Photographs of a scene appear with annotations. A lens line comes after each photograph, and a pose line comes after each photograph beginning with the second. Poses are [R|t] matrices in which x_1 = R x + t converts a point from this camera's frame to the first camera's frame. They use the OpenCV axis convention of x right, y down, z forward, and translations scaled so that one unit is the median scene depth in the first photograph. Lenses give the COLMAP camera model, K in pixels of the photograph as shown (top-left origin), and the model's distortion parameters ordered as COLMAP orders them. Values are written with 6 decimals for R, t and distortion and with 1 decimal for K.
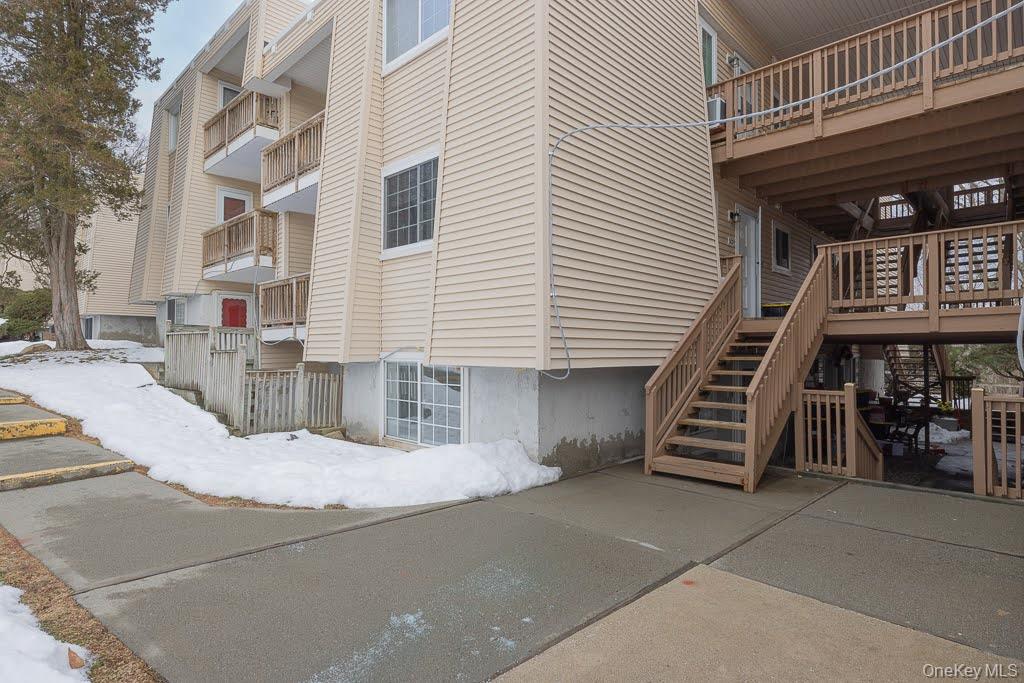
lens RADIAL K [[562.3, 0, 512.6], [0, 562.3, 341.3], [0, 0, 1]] dist [0.006440, -0.000766]
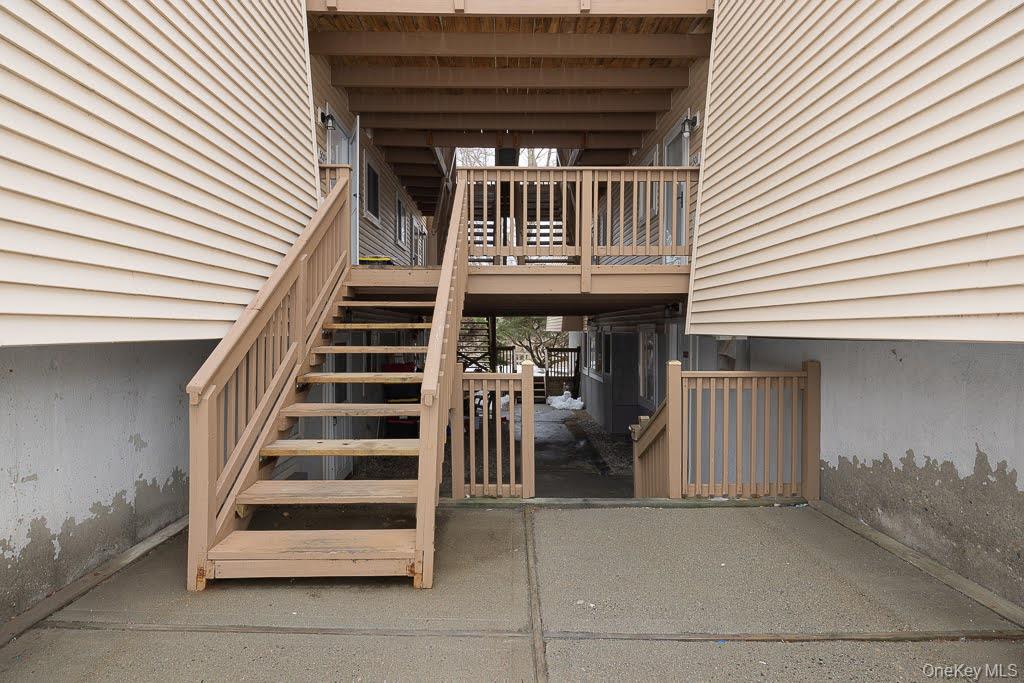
lens RADIAL K [[562.3, 0, 515.9], [0, 562.3, 340.8], [0, 0, 1]] dist [0.006440, -0.000766]
pose [[0.713851, -0.016360, 0.700106, 0.105408], [-0.013699, 0.999210, 0.037318, 0.023076], [-0.700163, -0.036230, 0.713063, 0.480215]]
